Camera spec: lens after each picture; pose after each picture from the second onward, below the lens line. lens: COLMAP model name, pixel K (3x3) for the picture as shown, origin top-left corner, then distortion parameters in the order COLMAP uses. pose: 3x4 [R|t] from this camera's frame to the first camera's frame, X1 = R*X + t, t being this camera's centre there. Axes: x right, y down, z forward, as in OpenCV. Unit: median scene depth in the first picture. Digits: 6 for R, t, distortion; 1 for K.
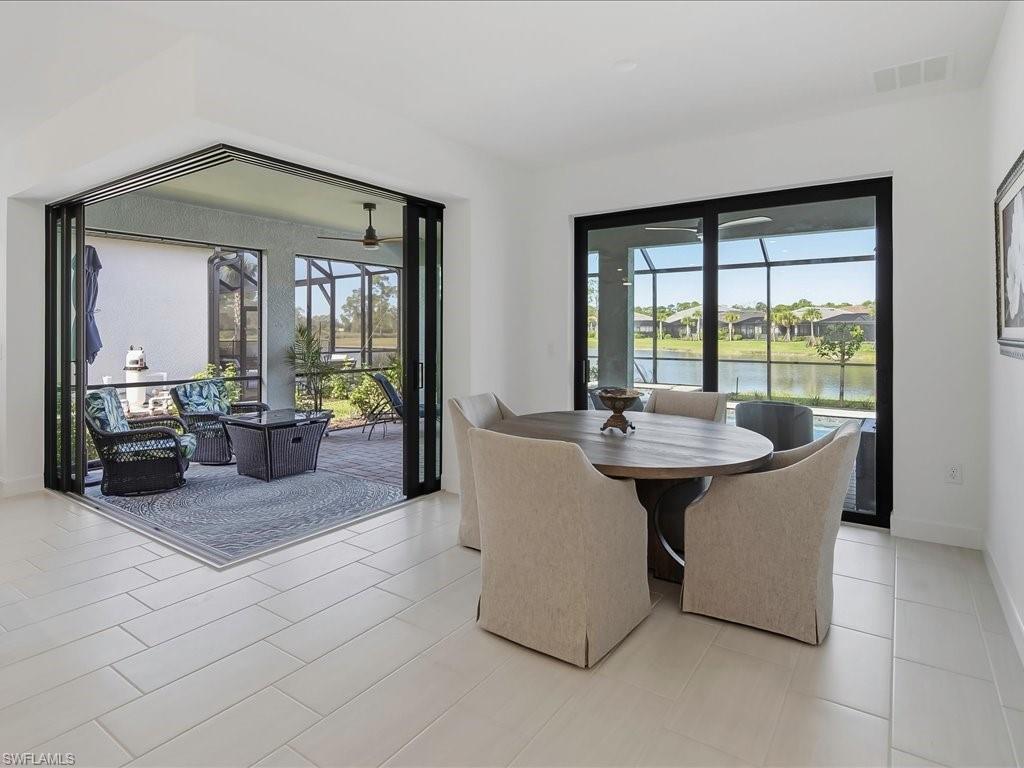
lens RADIAL K [[567.7, 0, 516.4], [0, 567.7, 351.2], [0, 0, 1]] dist [0.003089, 0.000144]
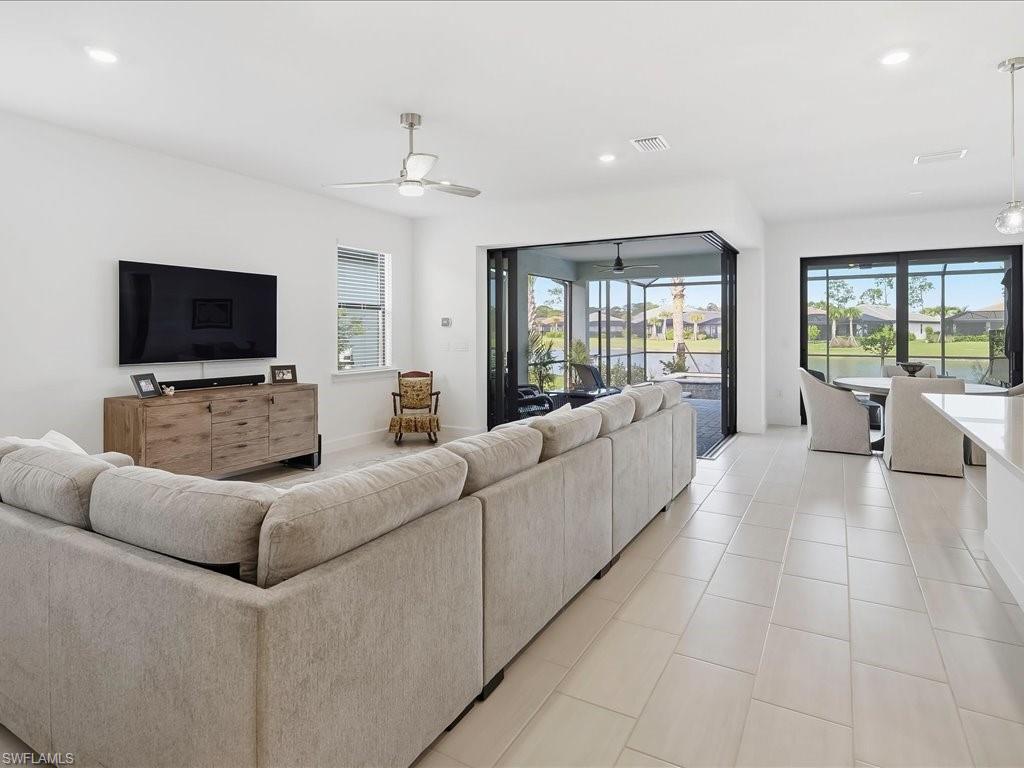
lens RADIAL K [[567.7, 0, 509.9], [0, 567.7, 350.6], [0, 0, 1]] dist [0.003089, 0.000144]
pose [[0.997444, -0.005735, 0.071219, -0.617747], [0.005874, 0.999981, -0.001742, 0.012207], [-0.071208, 0.002156, 0.997459, -0.368126]]
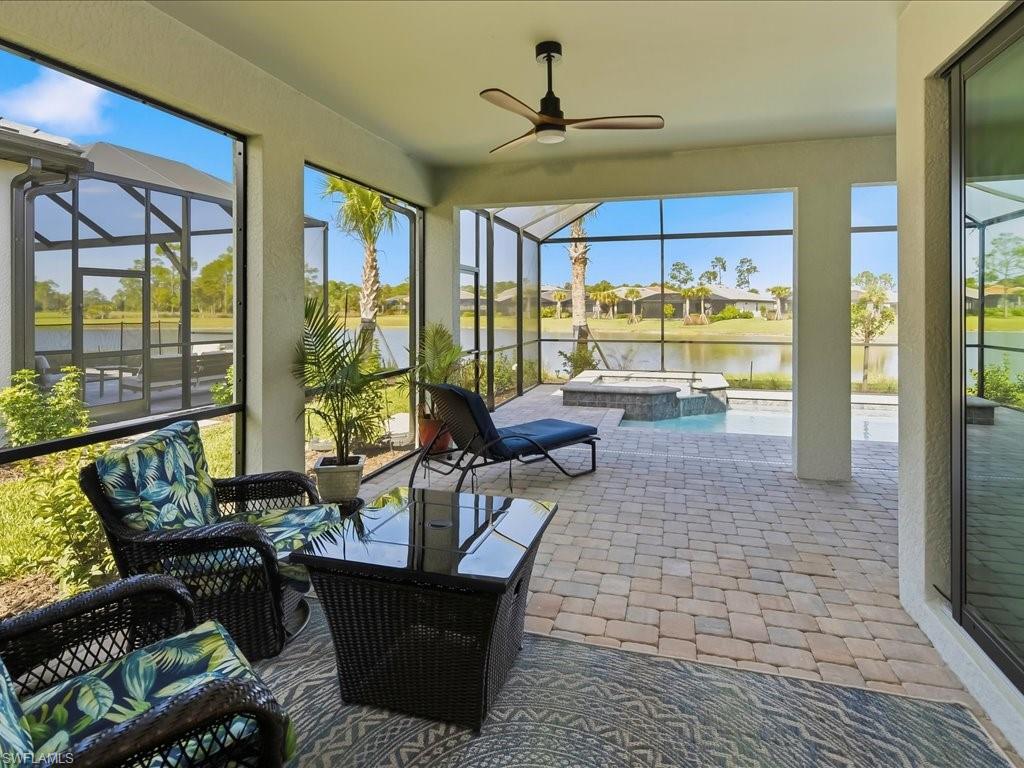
lens RADIAL K [[567.7, 0, 515.8], [0, 567.7, 325.8], [0, 0, 1]] dist [0.003089, 0.000144]
pose [[0.948528, -0.009913, 0.316538, -0.436149], [0.011955, 0.999918, -0.004507, -0.018171], [-0.316468, 0.008059, 0.948569, 0.545841]]
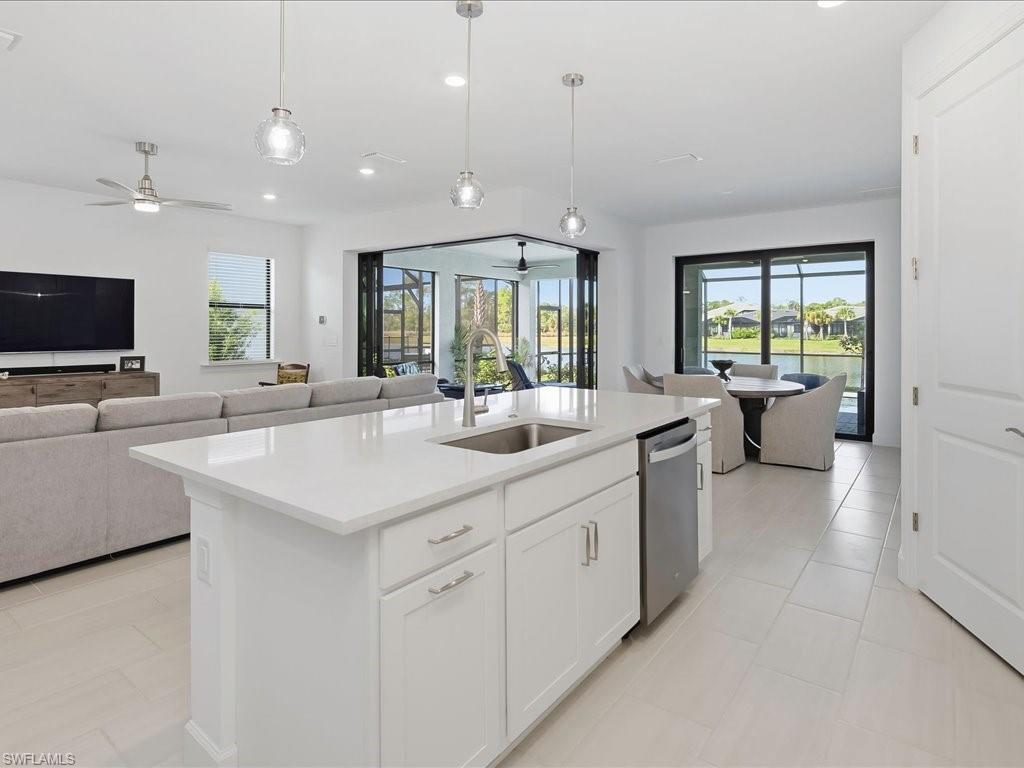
lens RADIAL K [[567.7, 0, 517.6], [0, 567.7, 347.0], [0, 0, 1]] dist [0.003089, 0.000144]
pose [[0.998974, 0.003445, -0.045166, -0.201776], [-0.003640, 0.999984, -0.004239, 0.015993], [0.045151, 0.004399, 0.998971, -0.450707]]
